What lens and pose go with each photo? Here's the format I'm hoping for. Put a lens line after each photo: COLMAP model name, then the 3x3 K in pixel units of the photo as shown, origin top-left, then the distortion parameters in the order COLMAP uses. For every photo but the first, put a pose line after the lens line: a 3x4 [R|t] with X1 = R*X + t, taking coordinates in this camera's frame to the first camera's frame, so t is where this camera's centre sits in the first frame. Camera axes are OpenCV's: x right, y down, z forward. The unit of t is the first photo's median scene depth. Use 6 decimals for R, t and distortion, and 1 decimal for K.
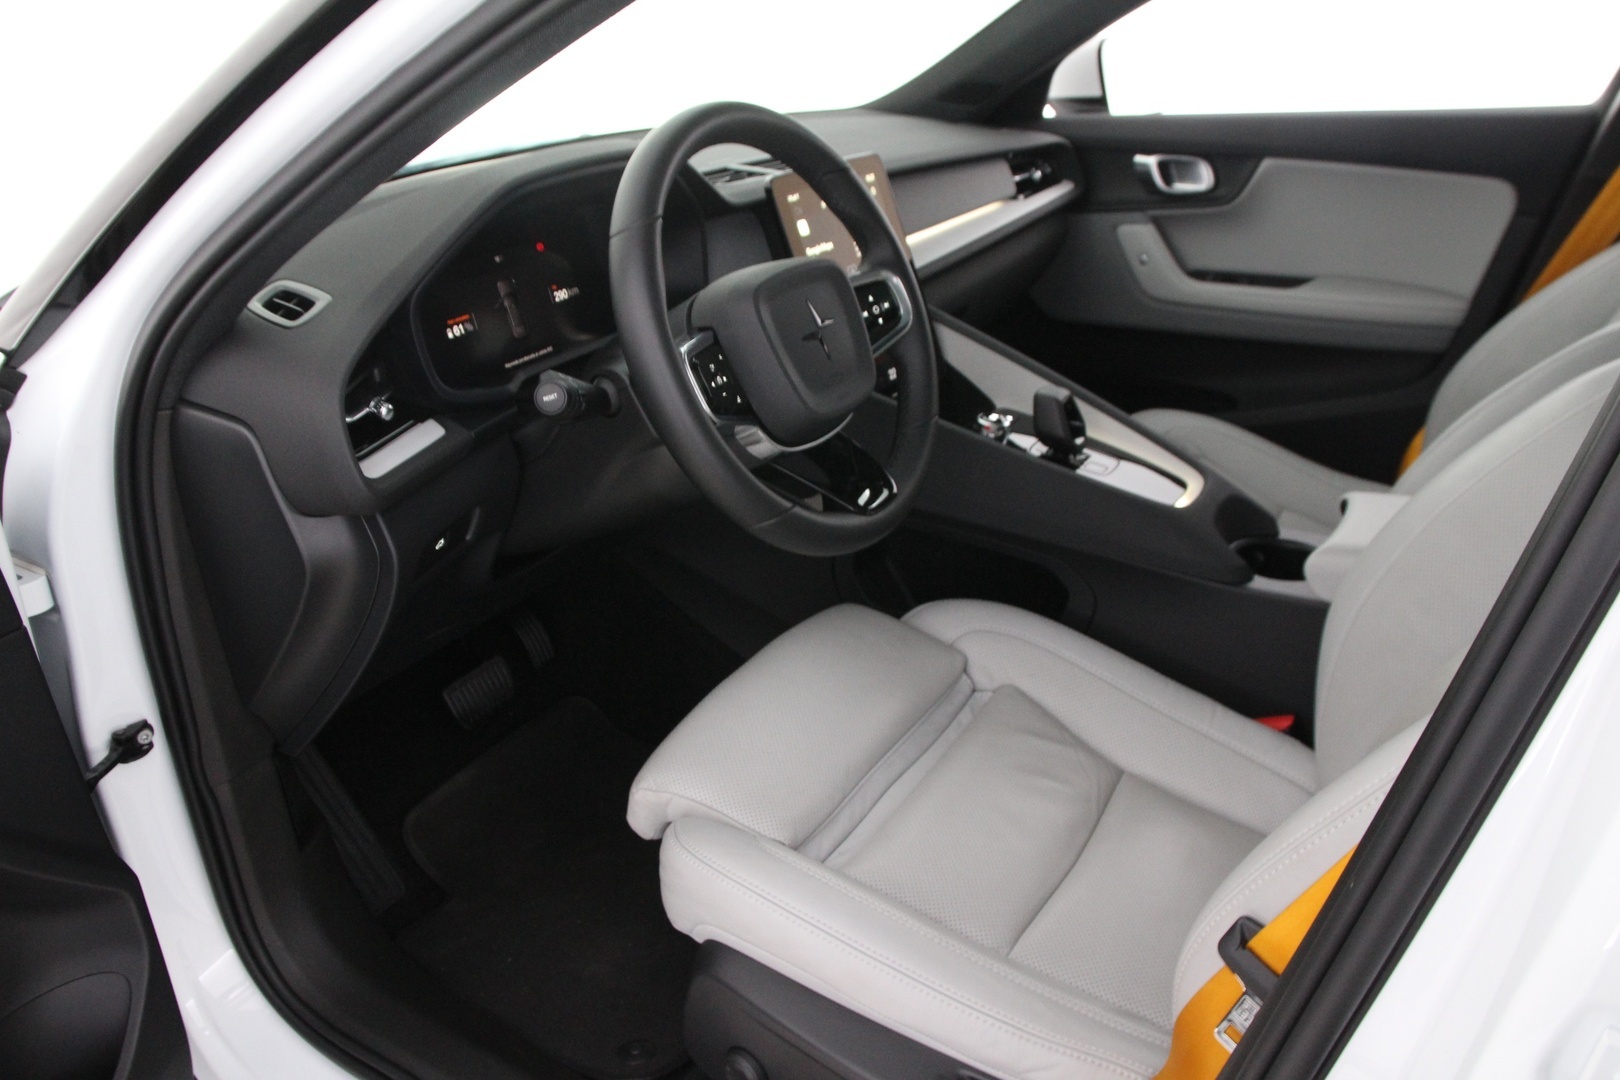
lens RADIAL K [[1246.3, 0, 810.0], [0, 1246.3, 540.0], [0, 0, 1]] dist [-0.098002, 0.003075]
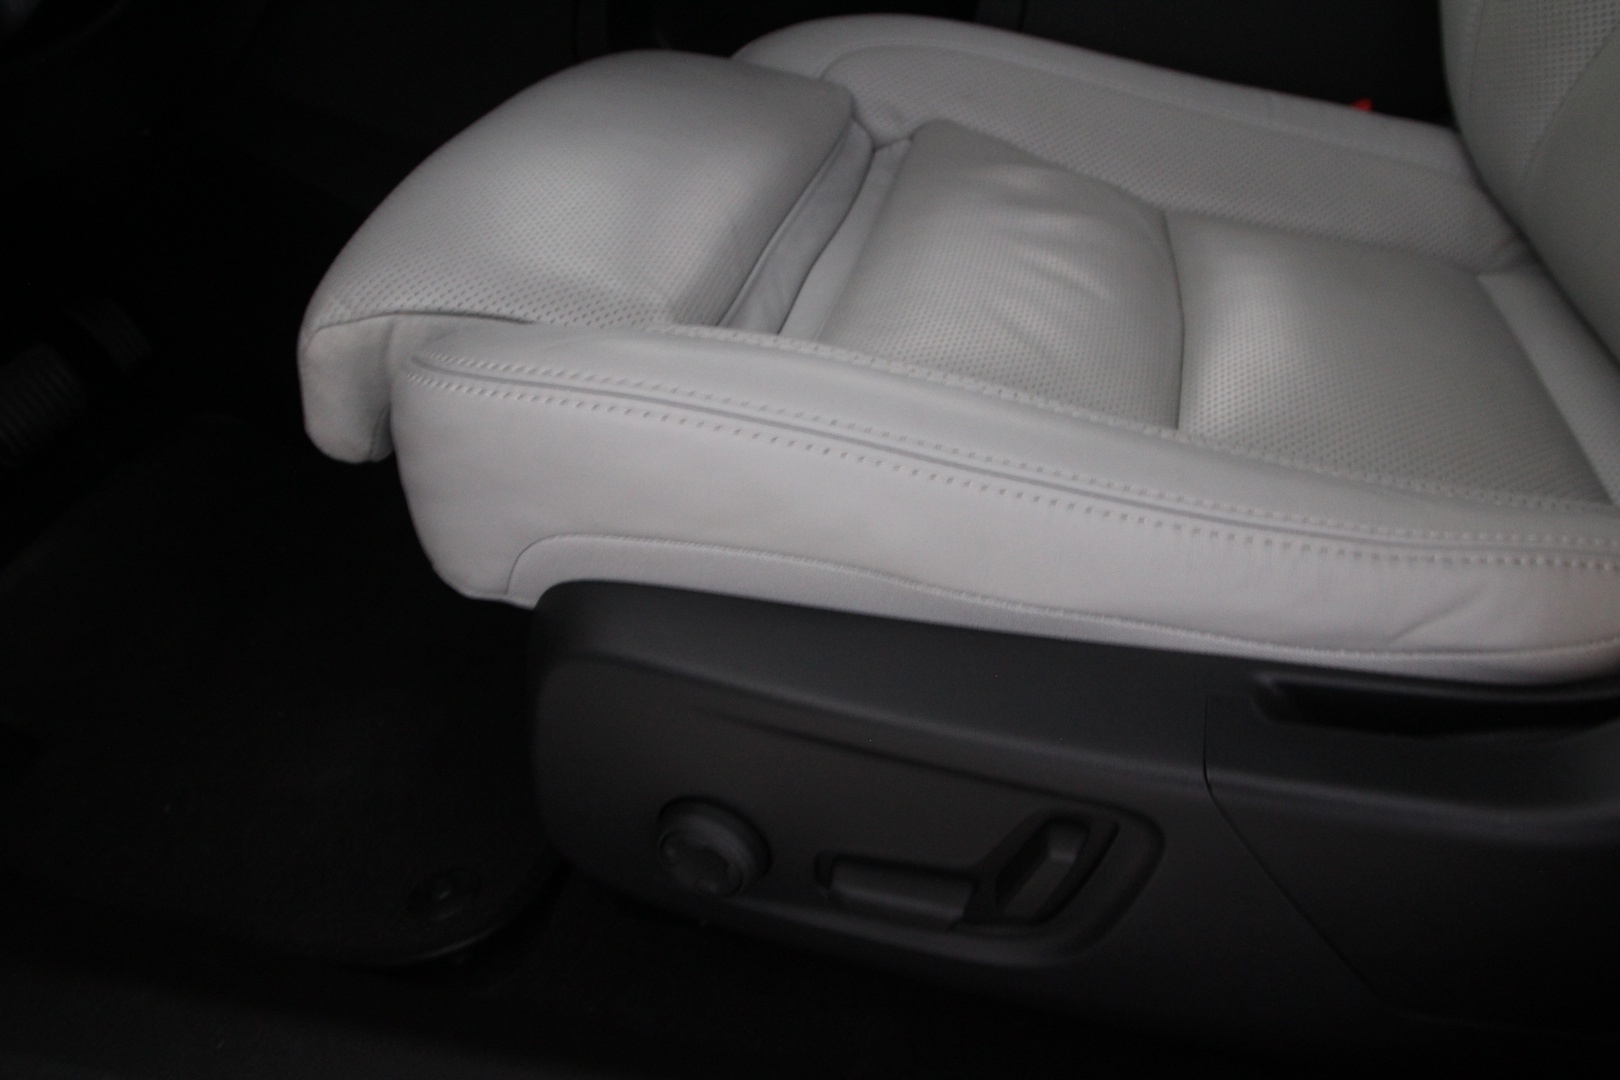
lens RADIAL K [[1246.3, 0, 810.0], [0, 1246.3, 540.0], [0, 0, 1]] dist [-0.098002, 0.003075]
pose [[0.945155, -0.231681, 0.230232, -0.082360], [0.194934, 0.965700, 0.171533, 0.219918], [-0.262076, -0.117245, 0.957899, 0.490331]]
